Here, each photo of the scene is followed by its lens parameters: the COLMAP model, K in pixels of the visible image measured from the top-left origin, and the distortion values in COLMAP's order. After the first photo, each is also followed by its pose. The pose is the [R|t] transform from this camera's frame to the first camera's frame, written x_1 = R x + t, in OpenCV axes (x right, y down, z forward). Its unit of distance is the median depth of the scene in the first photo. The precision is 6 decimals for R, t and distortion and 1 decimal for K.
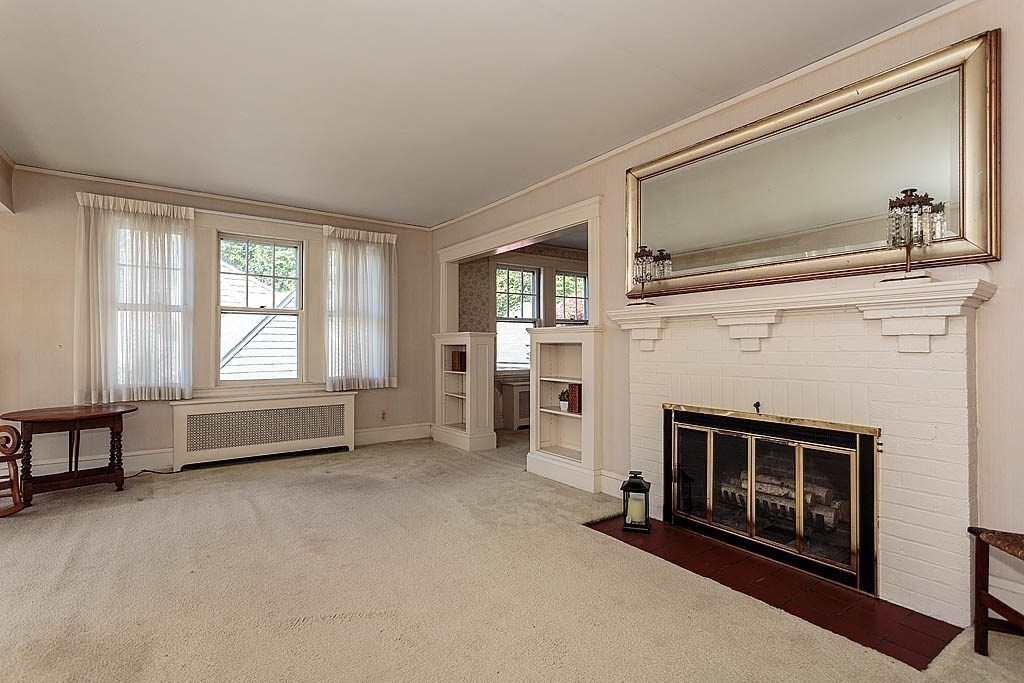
lens RADIAL K [[484.3, 0, 505.3], [0, 484.3, 341.4], [0, 0, 1]] dist [0.003471, 0.000873]
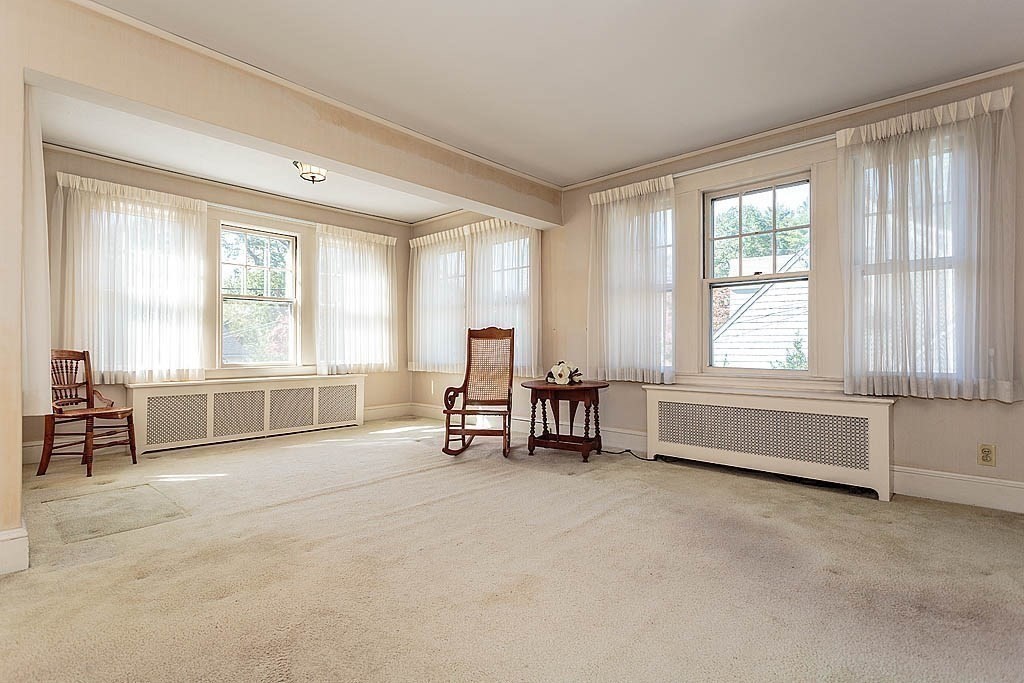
lens RADIAL K [[484.3, 0, 505.3], [0, 484.3, 341.4], [0, 0, 1]] dist [0.003471, 0.000873]
pose [[0.214835, -0.002731, -0.976647, 0.158245], [0.018079, 0.999836, 0.001181, 0.027273], [0.976483, -0.017910, 0.214849, 0.444053]]
